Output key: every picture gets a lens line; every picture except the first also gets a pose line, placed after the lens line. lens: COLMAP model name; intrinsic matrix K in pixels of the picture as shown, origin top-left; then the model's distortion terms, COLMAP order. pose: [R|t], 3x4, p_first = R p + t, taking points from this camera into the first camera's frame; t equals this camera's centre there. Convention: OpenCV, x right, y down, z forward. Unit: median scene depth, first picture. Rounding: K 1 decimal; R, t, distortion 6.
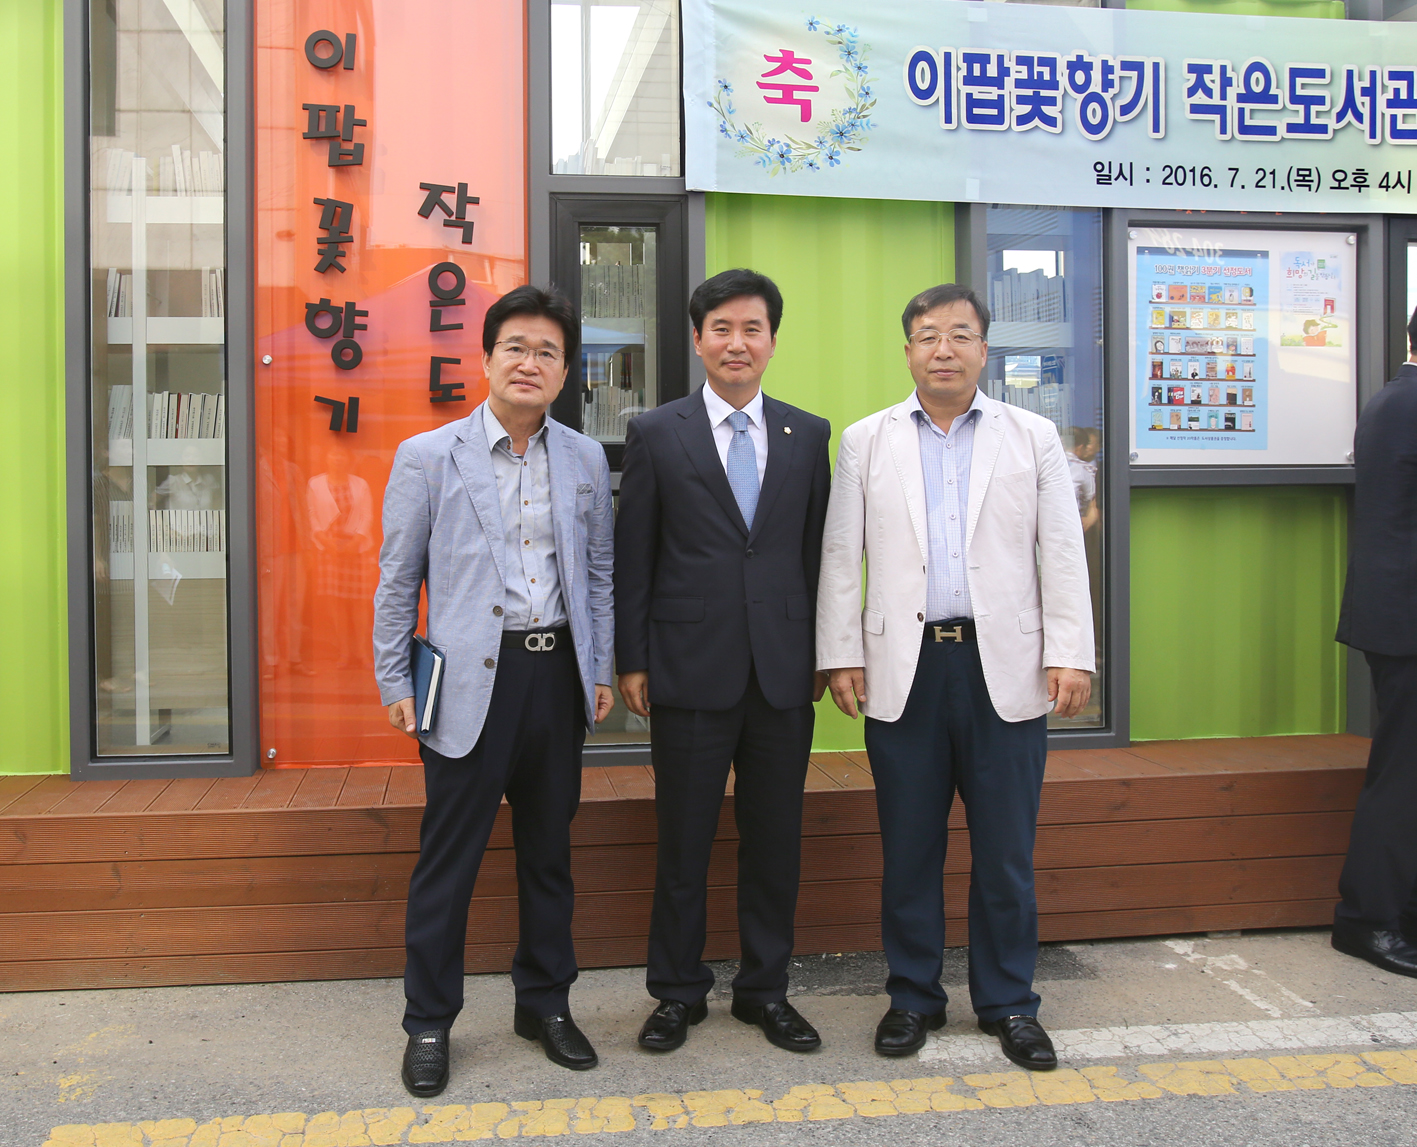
lens RADIAL K [[1363.2, 0, 608.0], [0, 1363.2, 491.4], [0, 0, 1]] dist [-0.076361, 0.084708]
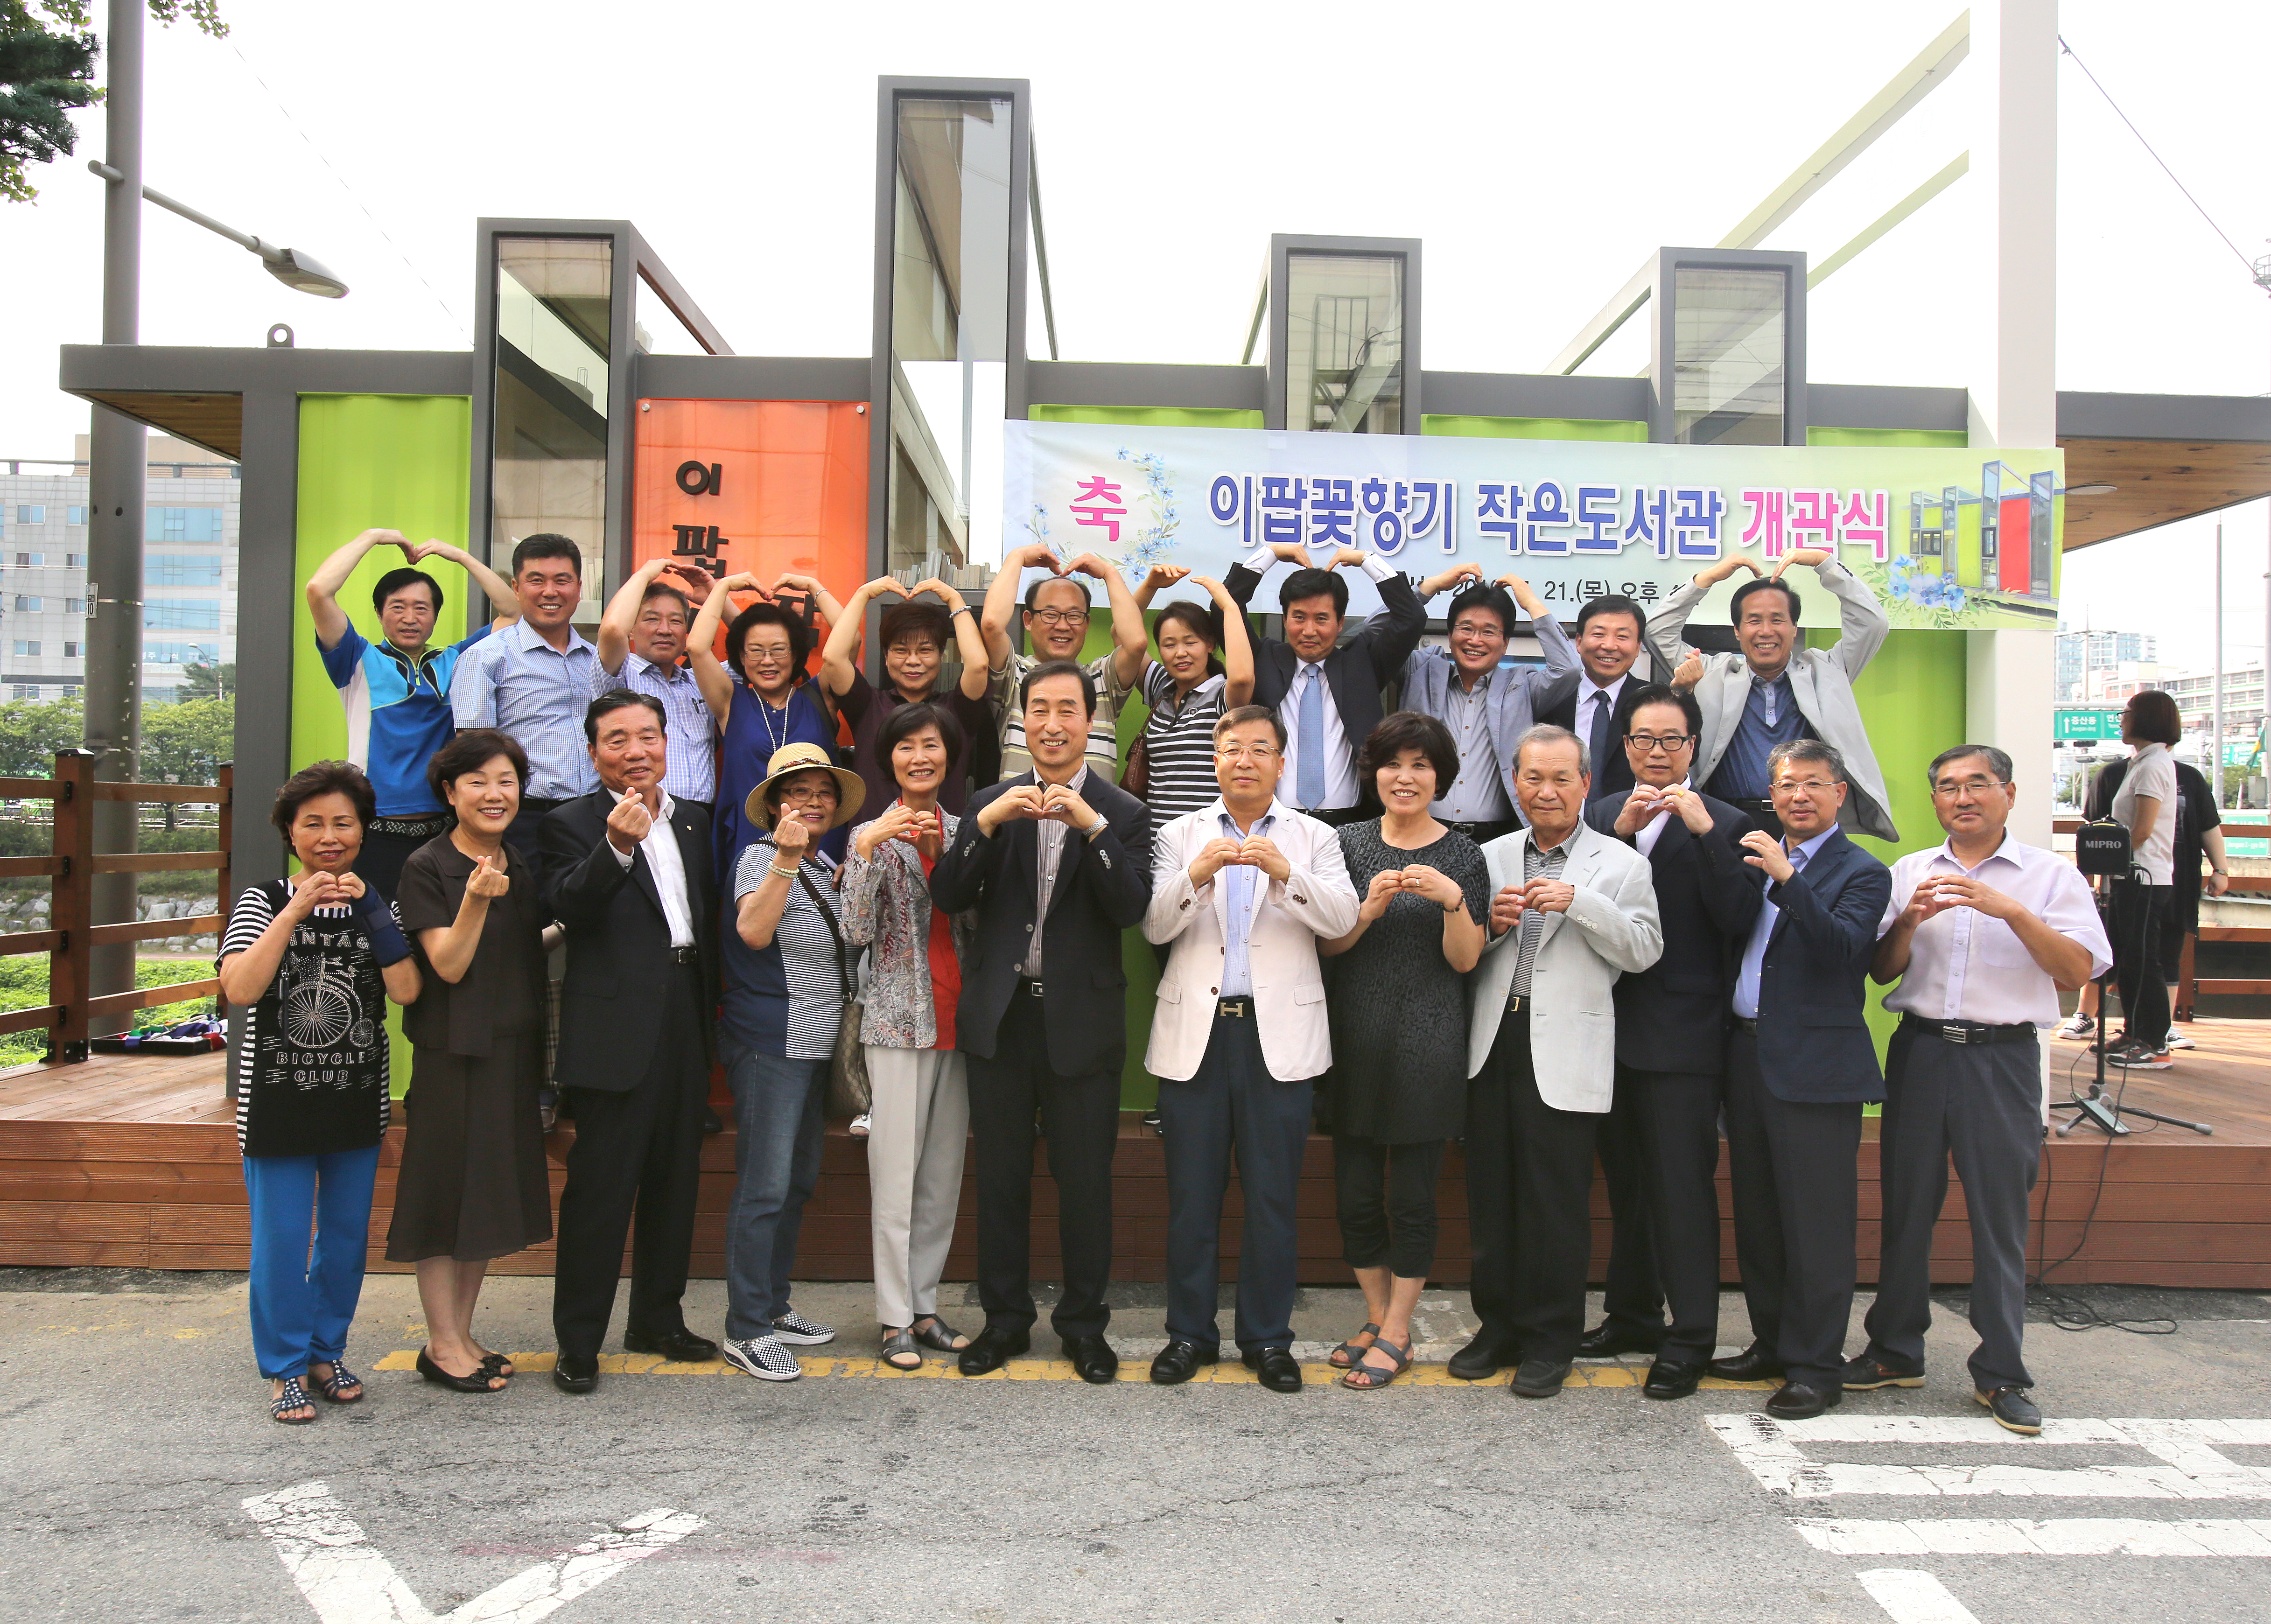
lens RADIAL K [[1727.8, 0, 1157.4], [0, 1727.8, 803.9], [0, 0, 1]] dist [-0.072483, 0.087206]
pose [[0.996117, 0.022106, -0.085223, 0.300799], [-0.023978, 0.999492, -0.021009, -0.027411], [0.084715, 0.022971, 0.996140, -0.396741]]
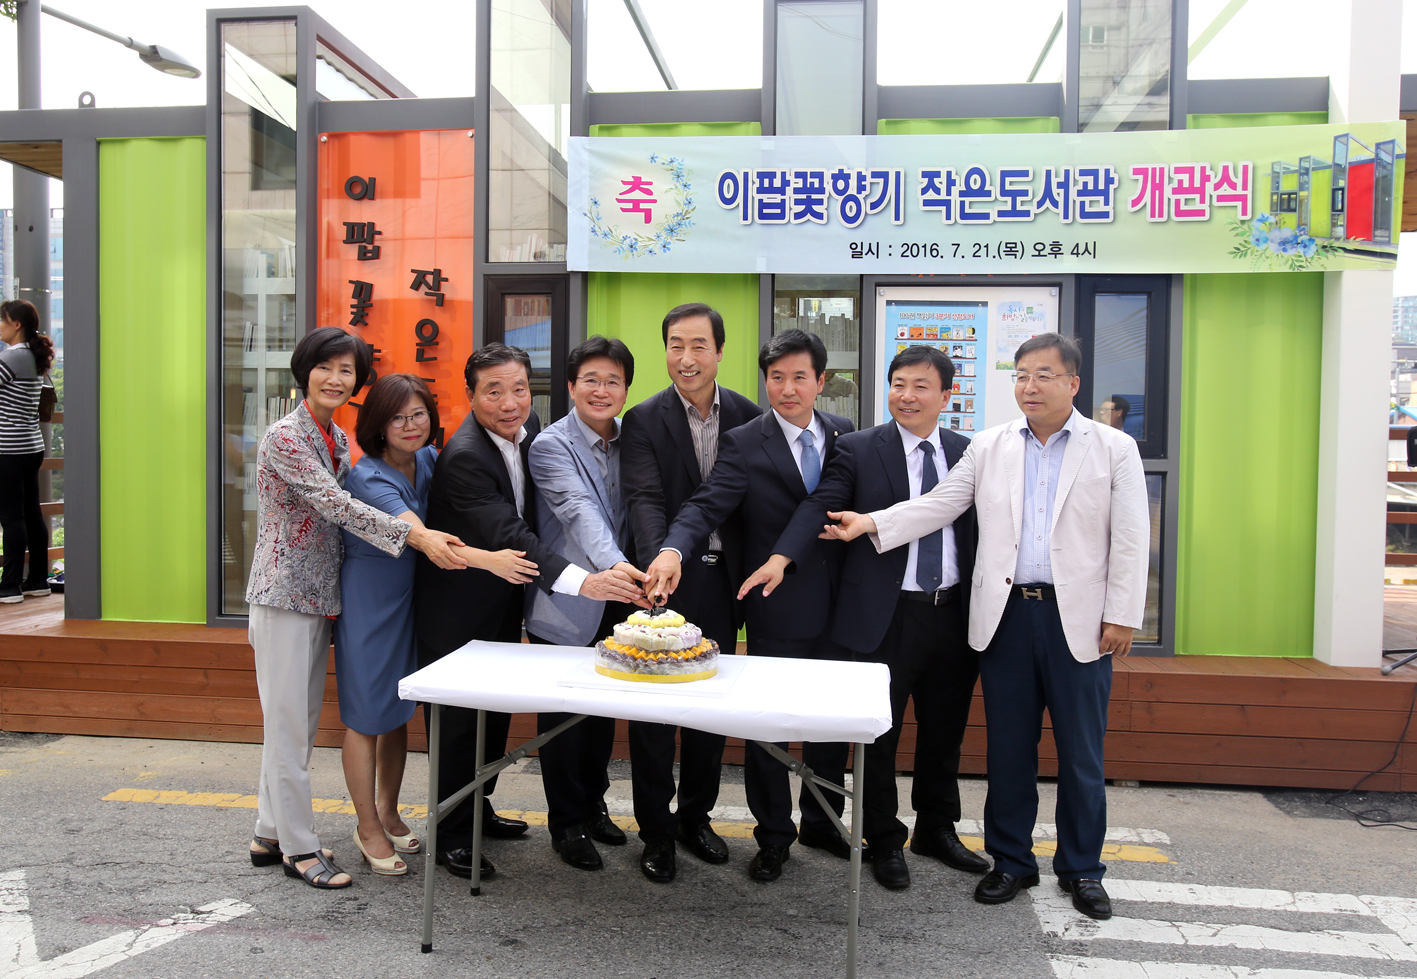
lens RADIAL K [[1237.5, 0, 683.2], [0, 1237.5, 484.8], [0, 0, 1]] dist [-0.054253, 0.085039]
pose [[0.970354, 0.025842, -0.240304, 0.514183], [-0.020560, 0.999489, 0.024462, -0.013971], [0.240814, -0.018796, 0.970389, -0.333874]]
